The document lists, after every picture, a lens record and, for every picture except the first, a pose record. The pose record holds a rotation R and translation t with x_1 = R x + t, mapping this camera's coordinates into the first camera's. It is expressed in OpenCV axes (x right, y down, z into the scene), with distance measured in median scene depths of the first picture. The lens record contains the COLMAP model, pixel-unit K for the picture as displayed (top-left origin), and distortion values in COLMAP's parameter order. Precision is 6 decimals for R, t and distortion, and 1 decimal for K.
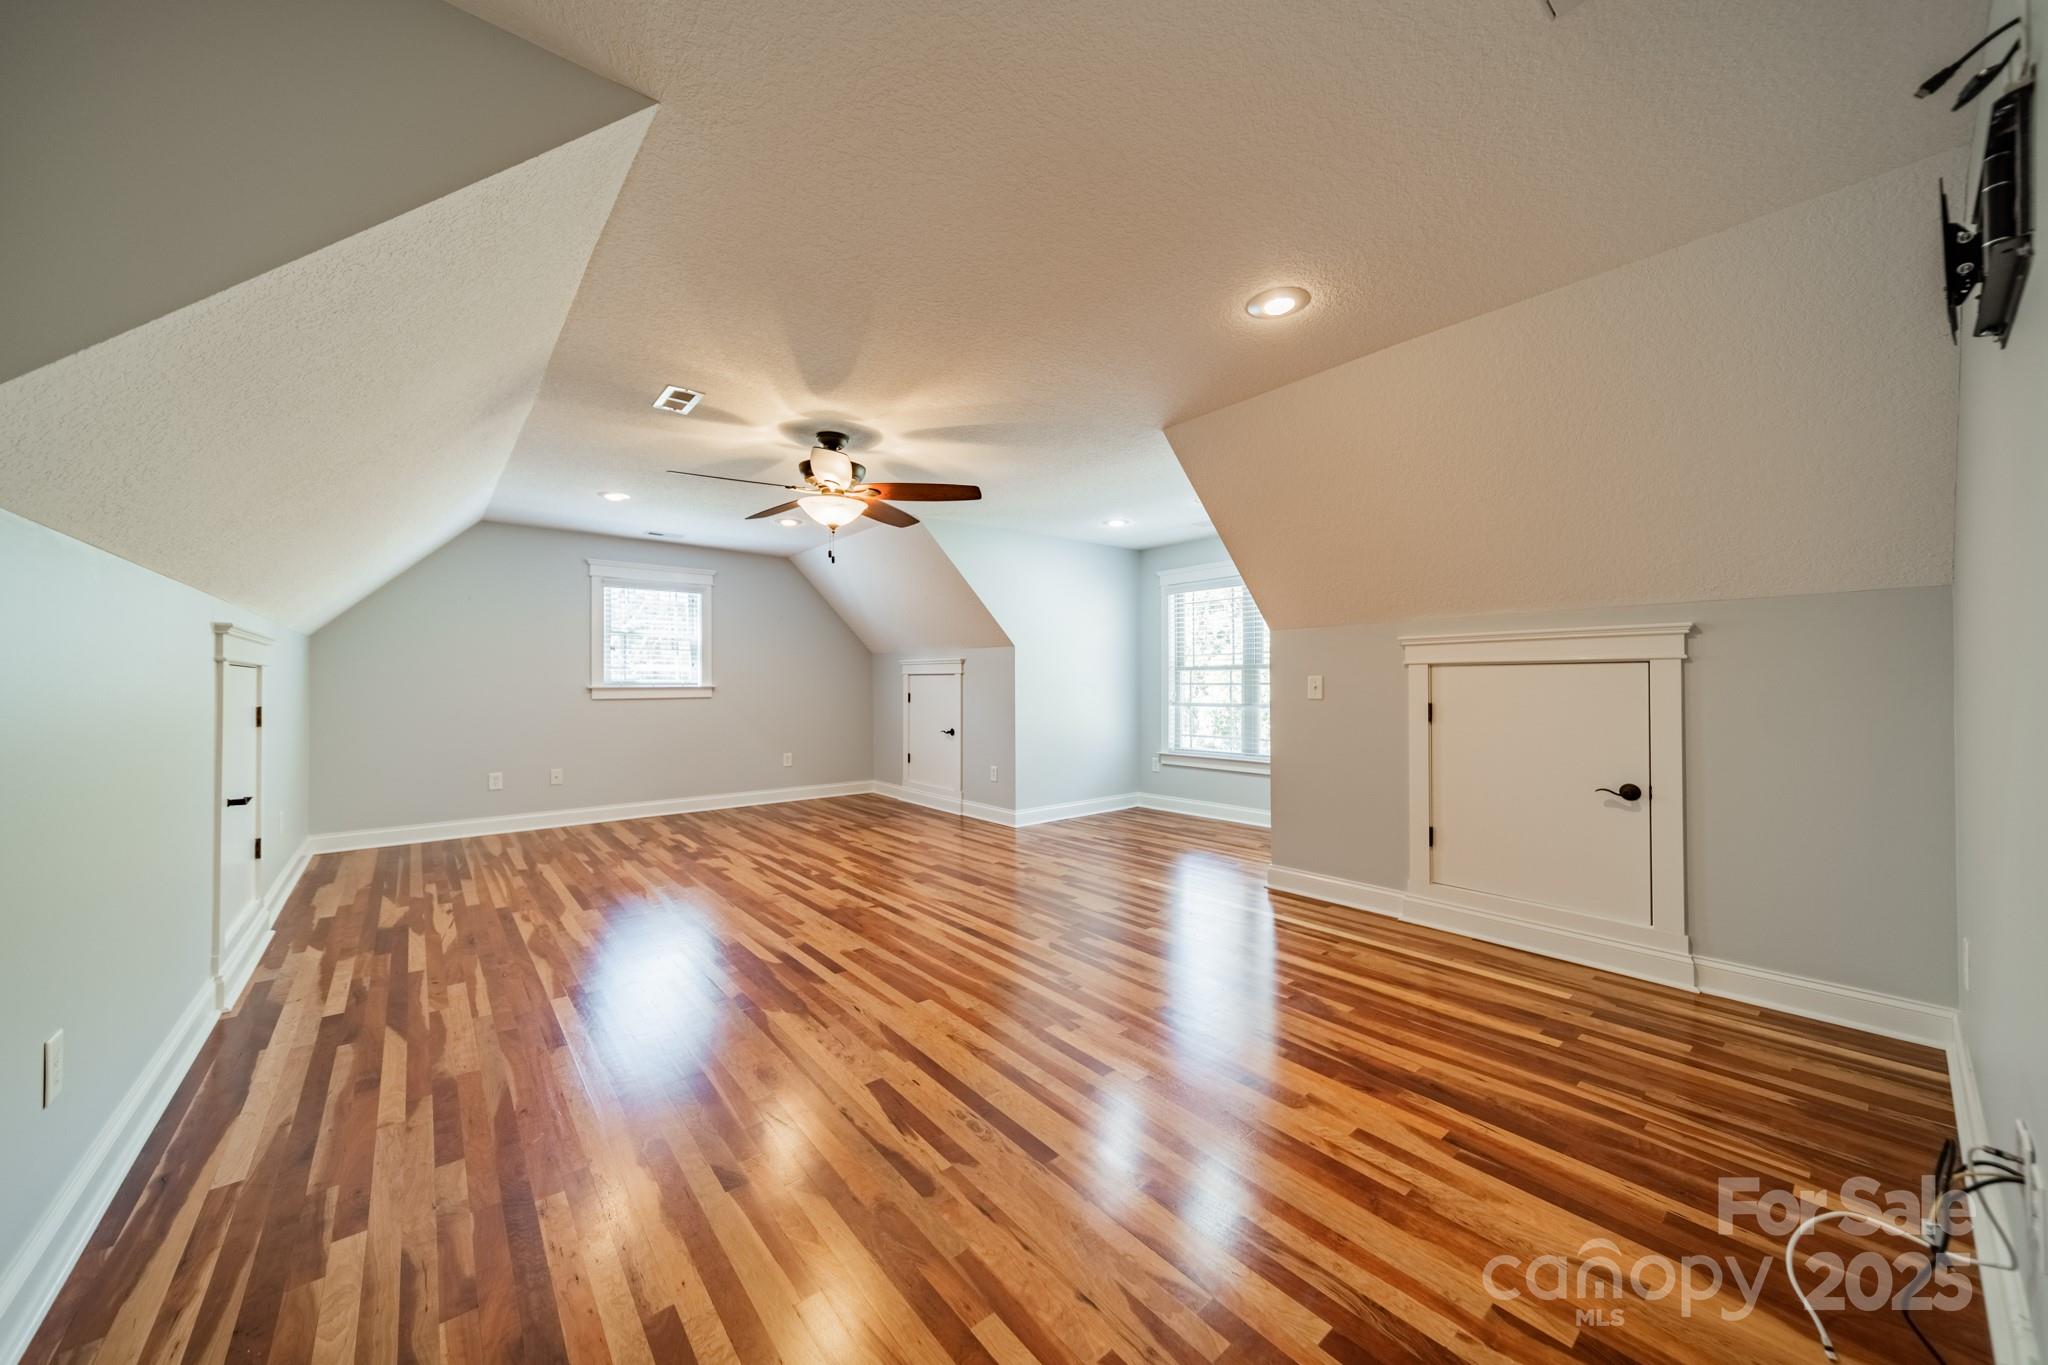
lens RADIAL K [[728.0, 0, 1032.1], [0, 728.0, 680.9], [0, 0, 1]] dist [0.002582, -0.000188]
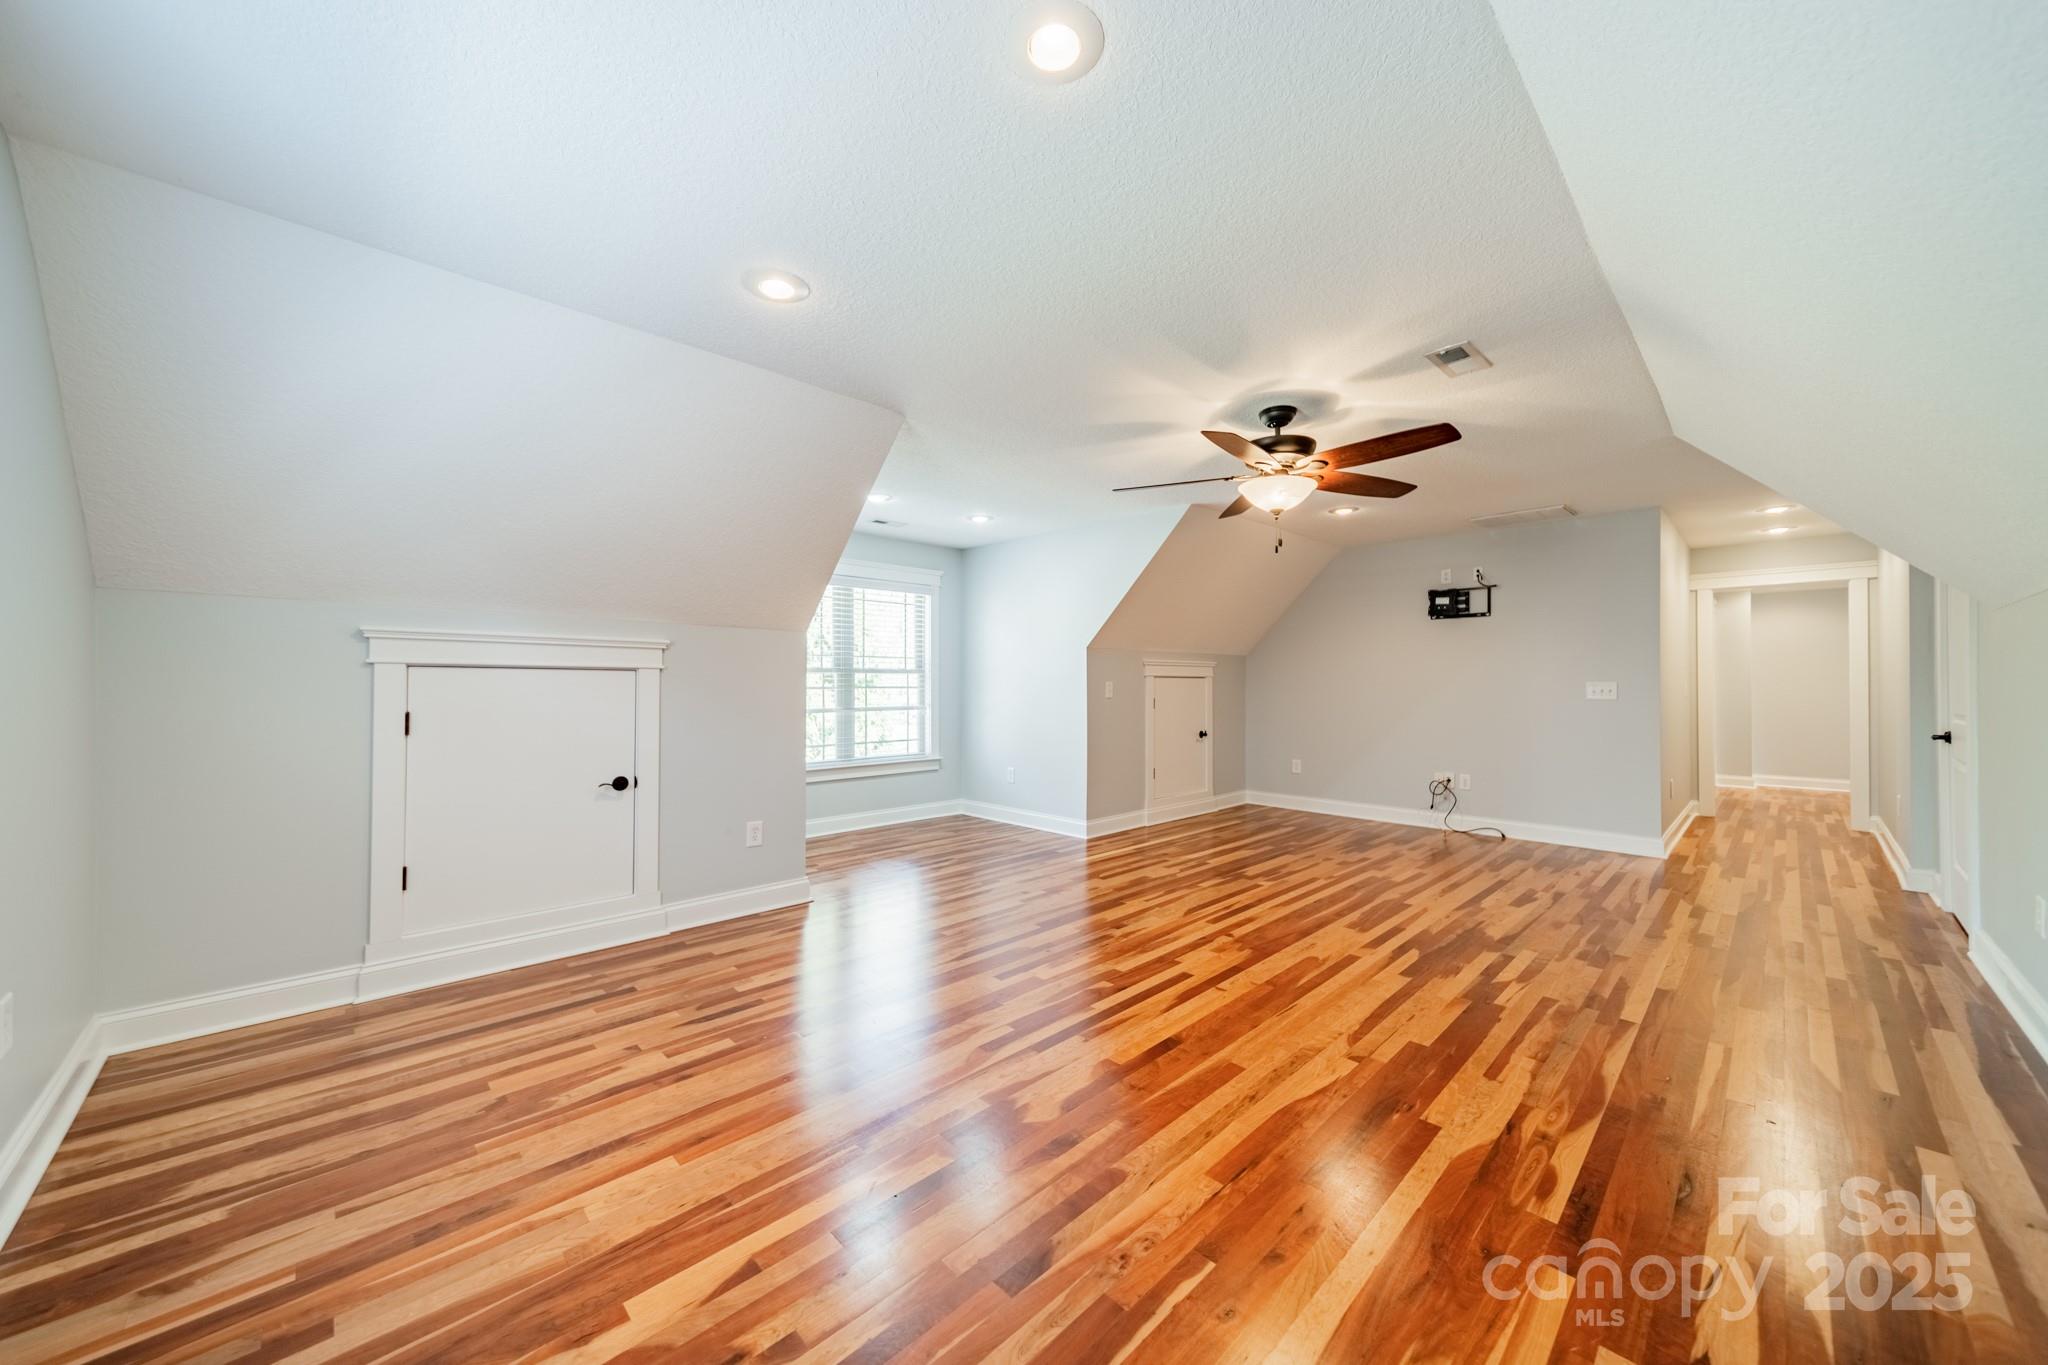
lens RADIAL K [[728.0, 0, 1026.9], [0, 728.0, 676.8], [0, 0, 1]] dist [0.002582, -0.000188]
pose [[-0.066063, 0.015975, 0.997688, -0.940423], [-0.002121, 0.999867, -0.016151, 0.006904], [-0.997813, -0.003183, -0.066020, 1.121484]]
